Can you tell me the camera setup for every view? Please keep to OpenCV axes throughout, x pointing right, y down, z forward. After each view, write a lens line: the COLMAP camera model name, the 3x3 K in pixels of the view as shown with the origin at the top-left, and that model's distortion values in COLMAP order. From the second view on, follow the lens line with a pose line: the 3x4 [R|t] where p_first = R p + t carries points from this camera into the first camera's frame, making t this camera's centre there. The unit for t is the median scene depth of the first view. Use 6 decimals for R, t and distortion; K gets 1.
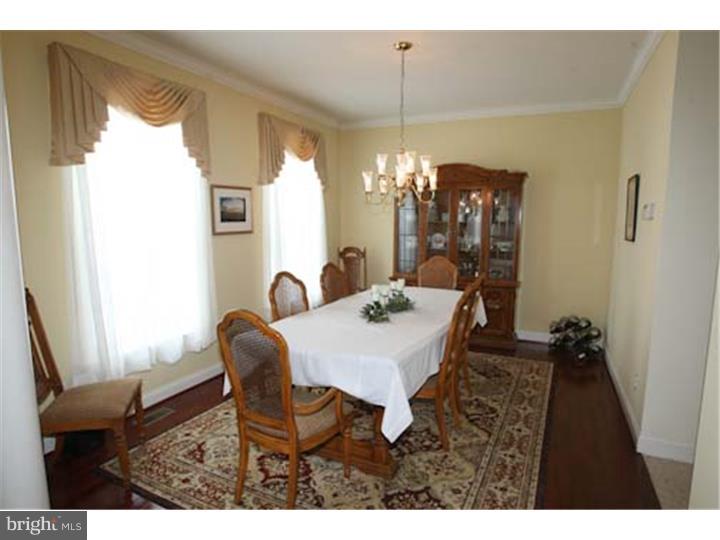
lens RADIAL K [[424.6, 0, 354.7], [0, 424.6, 271.6], [0, 0, 1]] dist [-0.051060, 0.013703]
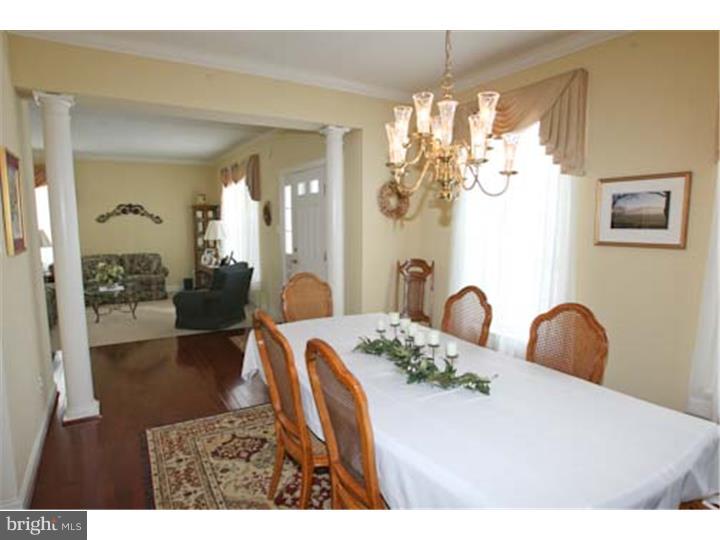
lens RADIAL K [[424.6, 0, 353.4], [0, 424.6, 275.1], [0, 0, 1]] dist [-0.051060, 0.013703]
pose [[-0.553351, 0.096917, -0.827291, 0.769668], [-0.112330, 0.975452, 0.189409, -0.180082], [0.825339, 0.197739, -0.528881, 1.482943]]
